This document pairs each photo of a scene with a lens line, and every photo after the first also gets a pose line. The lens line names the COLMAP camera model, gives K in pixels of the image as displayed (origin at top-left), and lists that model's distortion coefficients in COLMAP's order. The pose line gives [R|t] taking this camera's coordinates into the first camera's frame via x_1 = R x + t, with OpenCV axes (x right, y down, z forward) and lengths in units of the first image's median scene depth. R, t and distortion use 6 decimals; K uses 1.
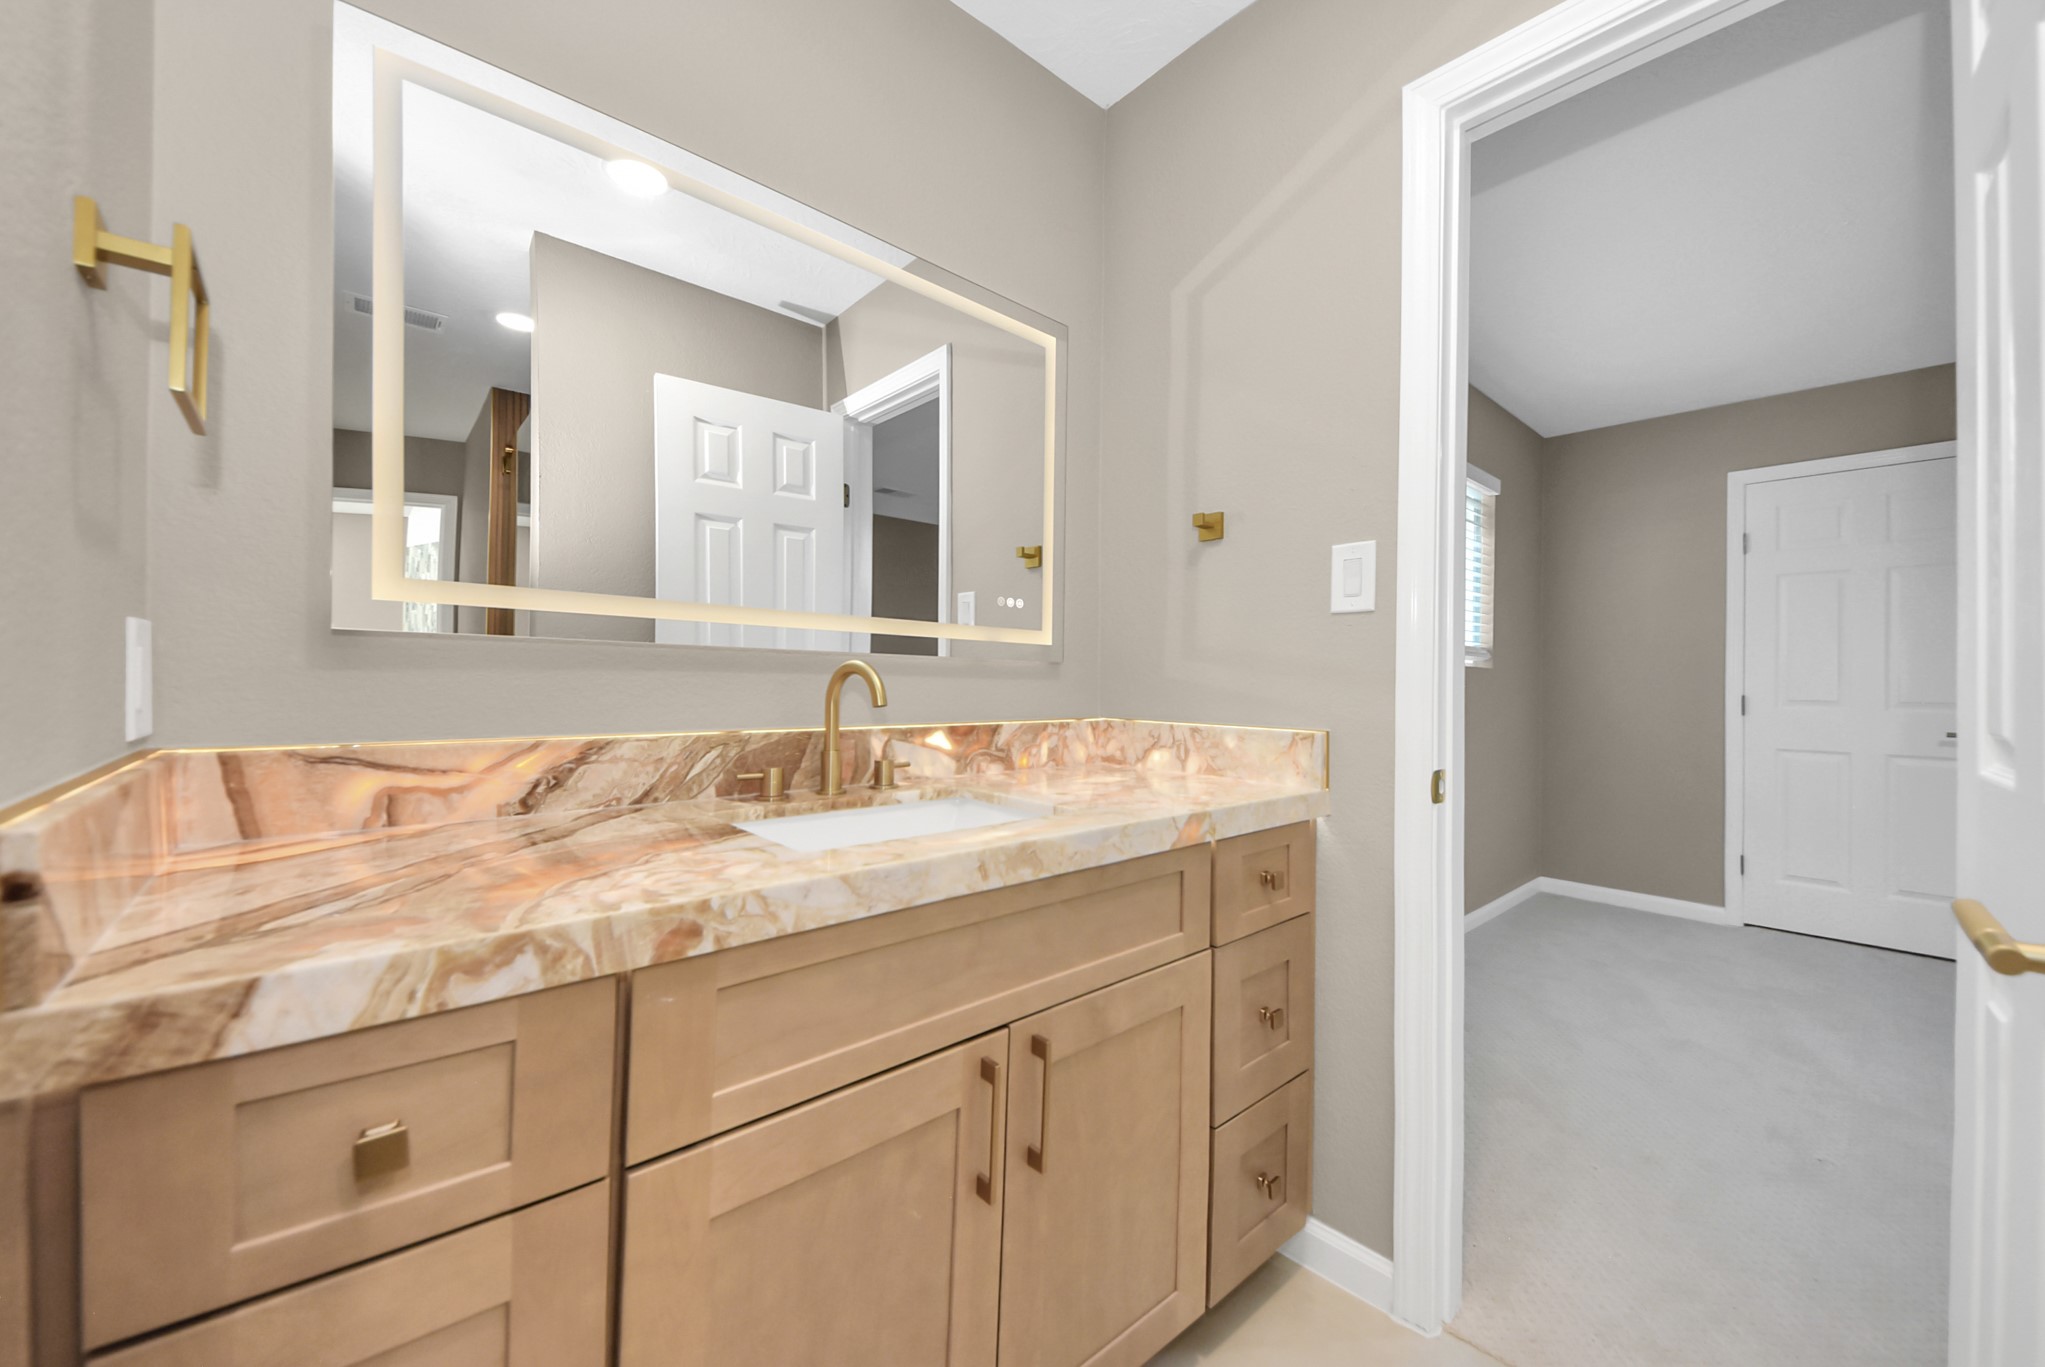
lens RADIAL K [[743.1, 0, 1049.0], [0, 743.1, 694.4], [0, 0, 1]] dist [0.024412, -0.018002]
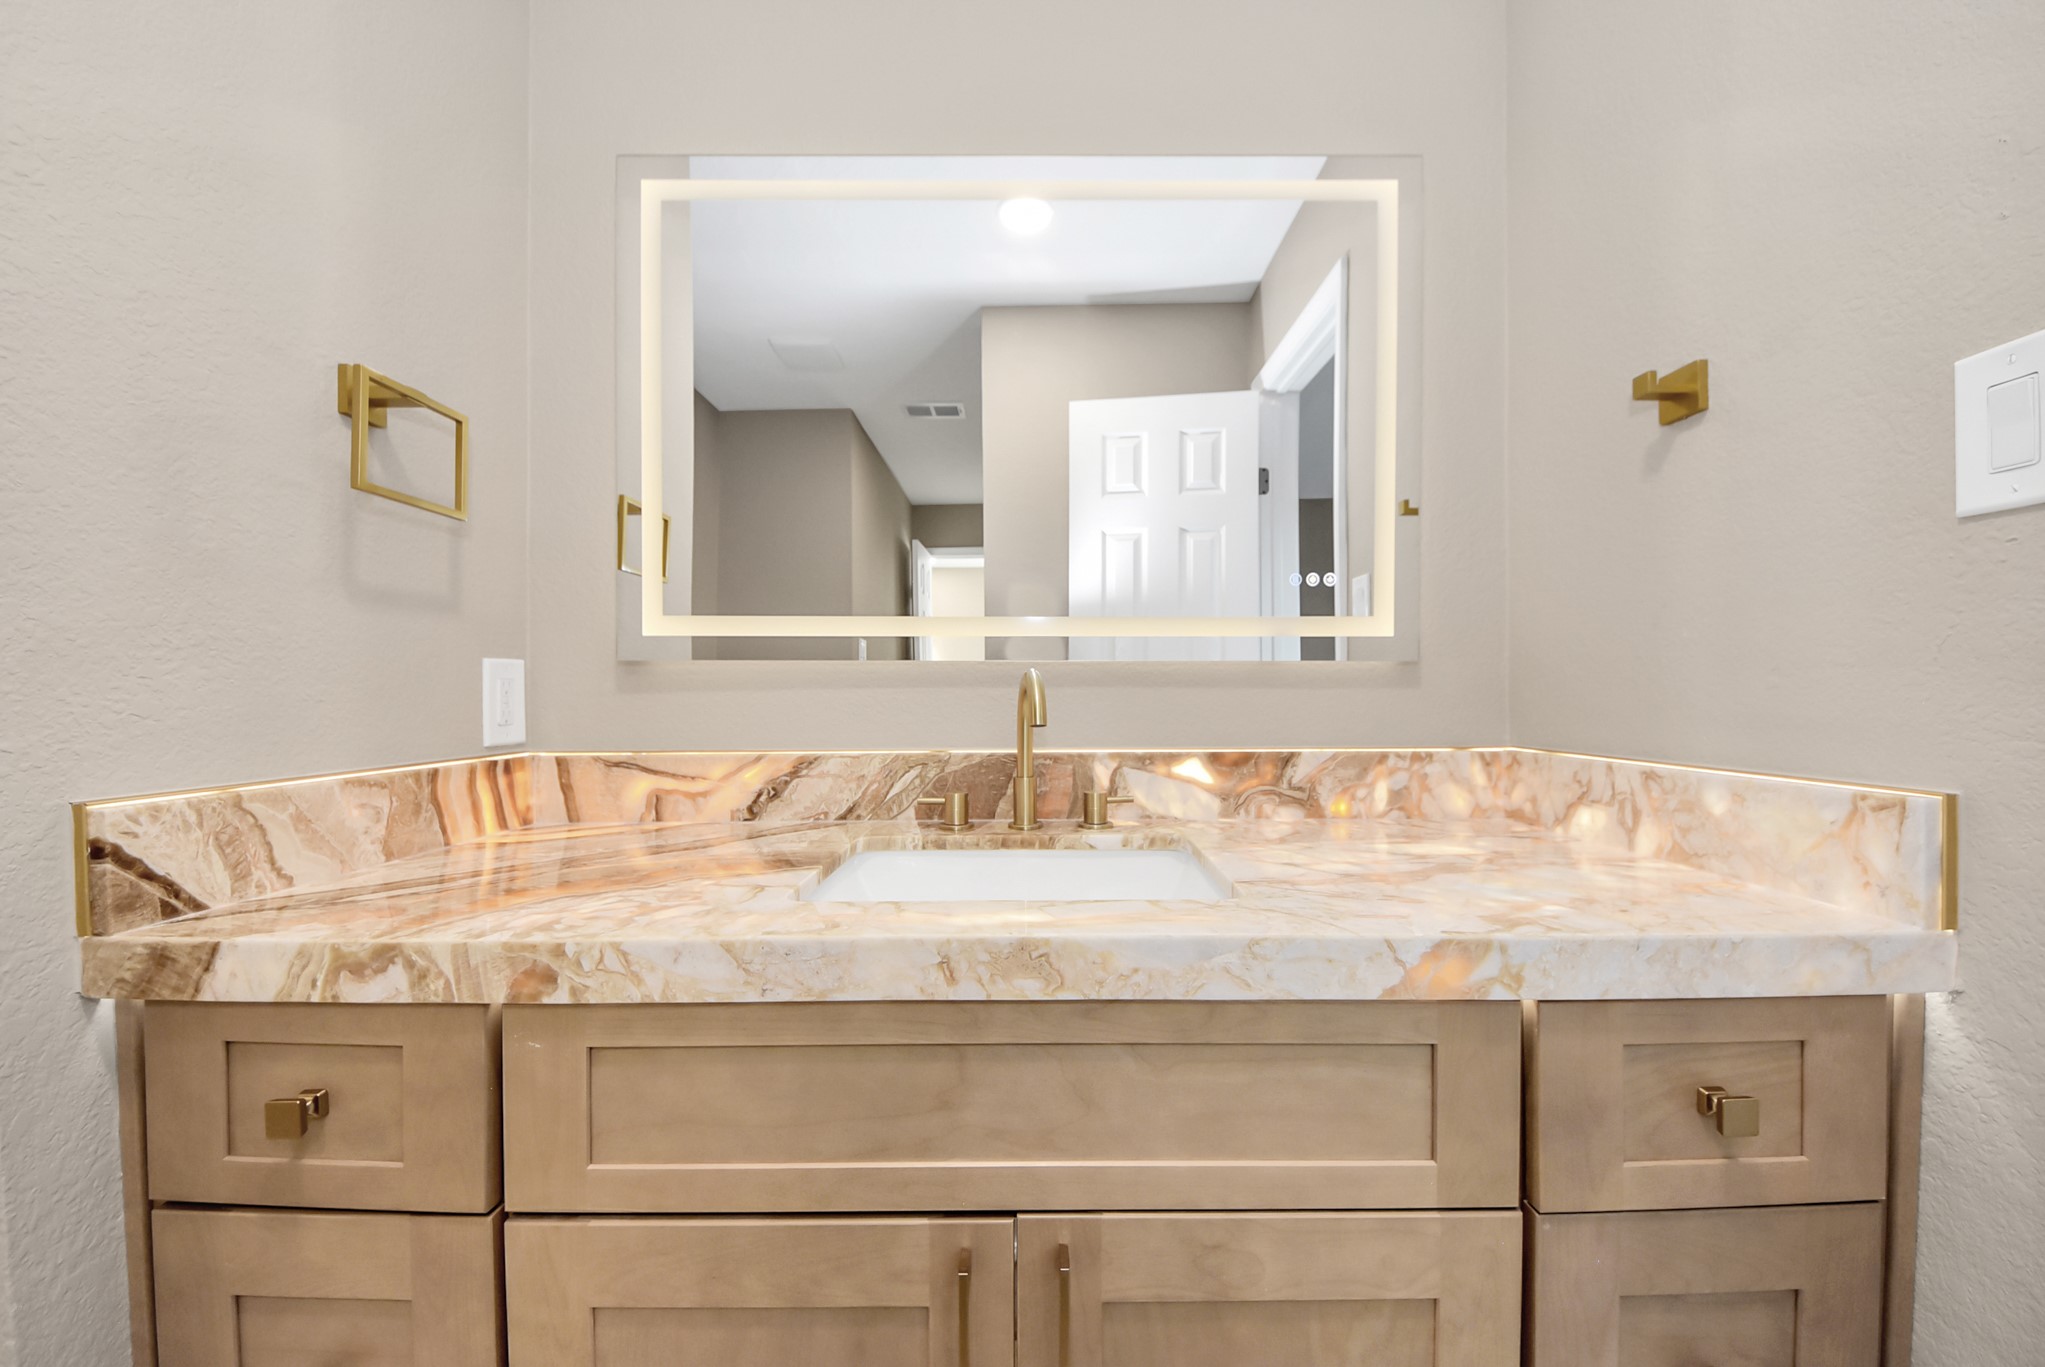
lens RADIAL K [[772.8, 0, 1032.2], [0, 772.8, 694.9], [0, 0, 1]] dist [0.029196, -0.023807]
pose [[0.746184, -0.015077, -0.665569, 0.327577], [0.002294, 0.999796, -0.020076, 0.000062], [0.665736, 0.013453, 0.746066, 0.384558]]
